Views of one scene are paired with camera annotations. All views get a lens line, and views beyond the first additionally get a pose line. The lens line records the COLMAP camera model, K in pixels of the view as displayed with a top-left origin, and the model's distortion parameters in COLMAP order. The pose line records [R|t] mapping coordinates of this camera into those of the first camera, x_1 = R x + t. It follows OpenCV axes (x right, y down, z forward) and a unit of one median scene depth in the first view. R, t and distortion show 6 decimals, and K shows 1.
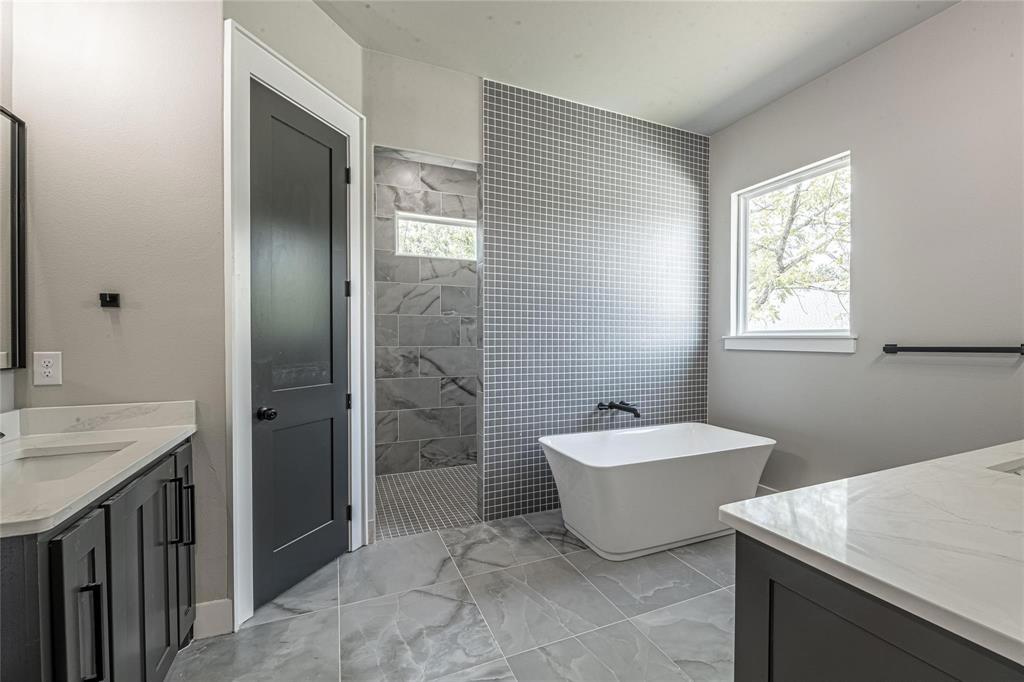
lens RADIAL K [[417.5, 0, 516.0], [0, 417.5, 344.1], [0, 0, 1]] dist [-0.010651, -0.000759]
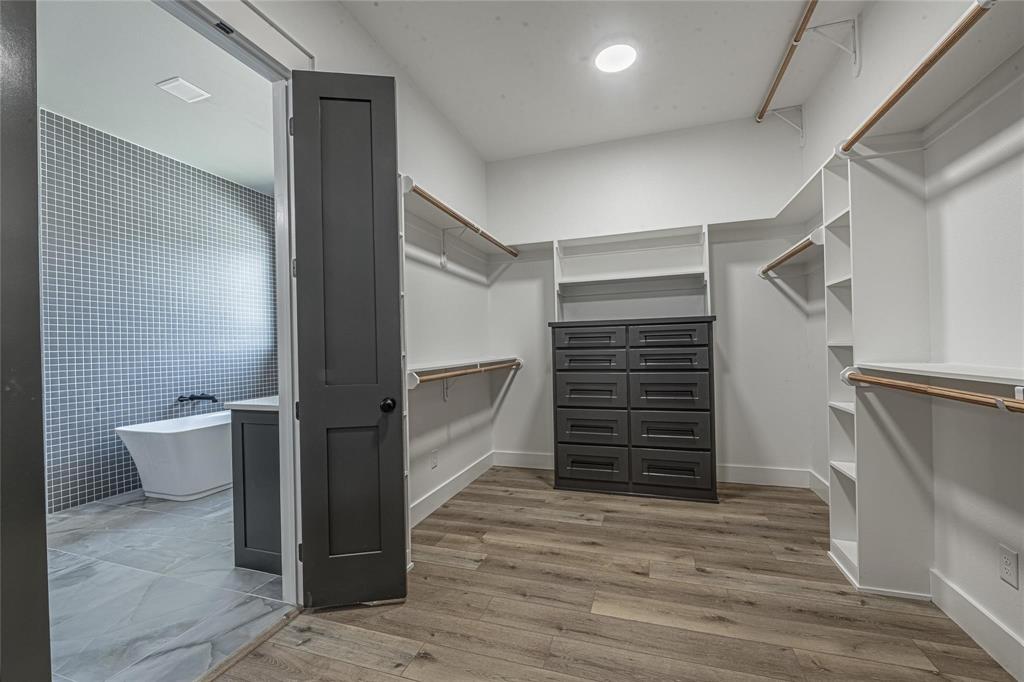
lens RADIAL K [[417.5, 0, 516.0], [0, 417.5, 344.1], [0, 0, 1]] dist [-0.010651, -0.000759]
pose [[0.661510, -0.014658, 0.749793, -0.058914], [0.038333, 0.999163, -0.014287, 0.043729], [-0.748956, 0.038193, 0.661518, -0.563313]]
